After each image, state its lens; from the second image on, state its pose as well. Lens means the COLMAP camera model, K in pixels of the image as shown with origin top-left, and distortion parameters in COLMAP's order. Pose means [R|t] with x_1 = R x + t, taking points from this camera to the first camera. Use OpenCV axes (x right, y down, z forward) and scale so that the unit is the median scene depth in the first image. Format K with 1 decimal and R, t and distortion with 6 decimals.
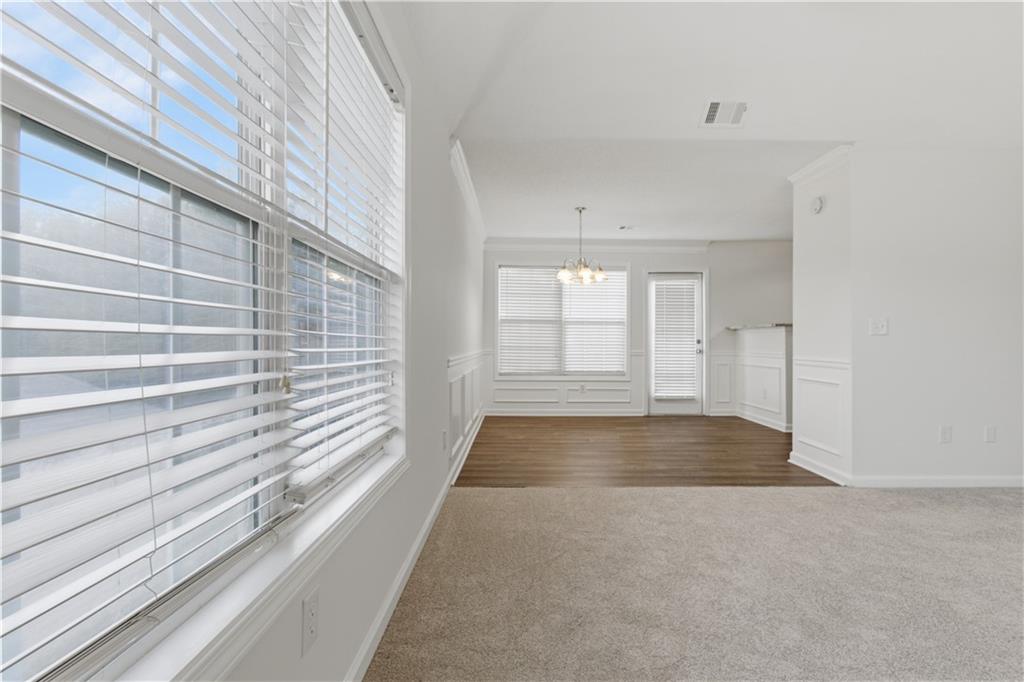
lens RADIAL K [[483.4, 0, 524.0], [0, 483.4, 340.5], [0, 0, 1]] dist [0.000890, 0.000218]
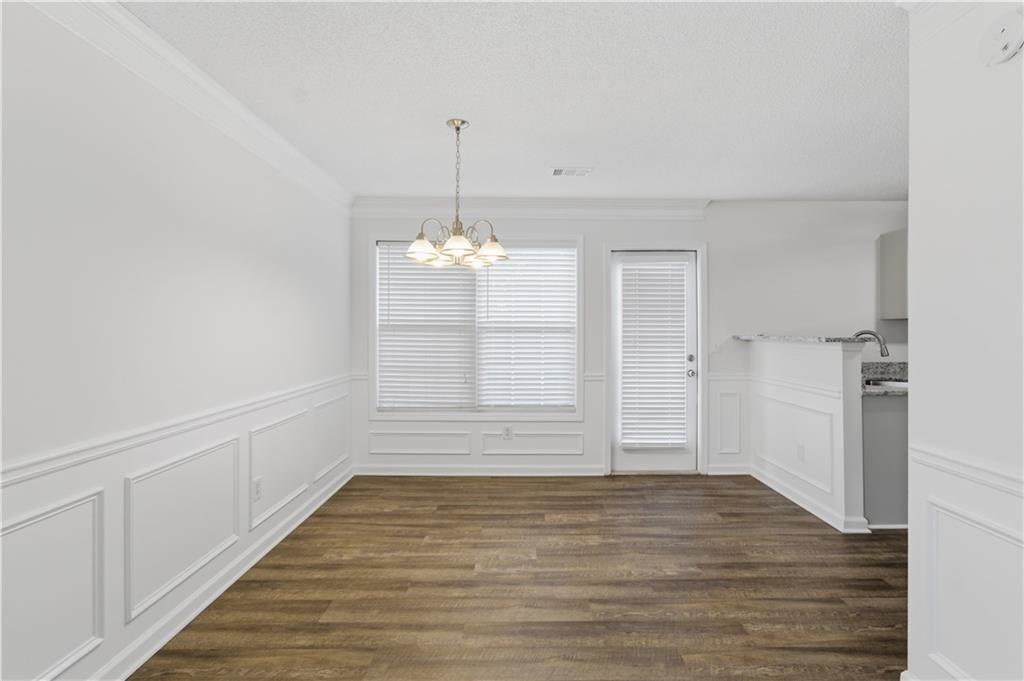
lens RADIAL K [[497.9, 0, 515.1], [0, 497.9, 331.2], [0, 0, 1]] dist [0.000300, 0.000284]
pose [[0.999981, -0.001625, -0.005885, 0.220565], [0.001658, 0.999983, 0.005618, -0.062242], [0.005876, -0.005627, 0.999967, 0.565030]]
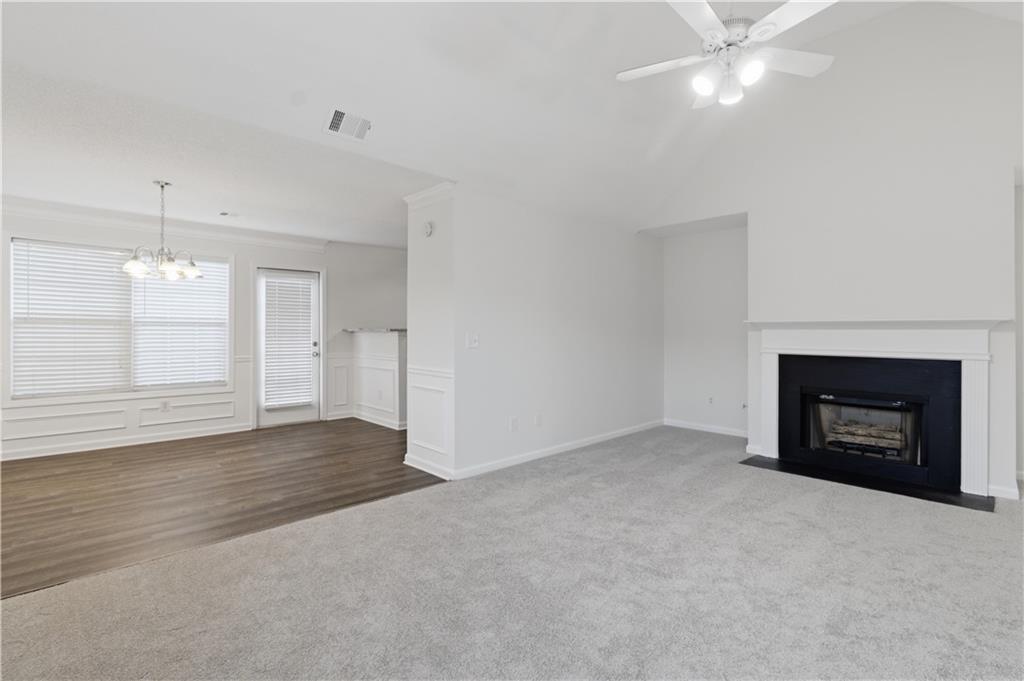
lens RADIAL K [[478.9, 0, 526.2], [0, 478.9, 333.0], [0, 0, 1]] dist [-0.000262, -0.000372]
pose [[0.717260, -0.002966, 0.696799, -0.000015], [-0.005733, 0.999932, 0.010158, -0.052826], [-0.696782, -0.011281, 0.717195, 0.048602]]
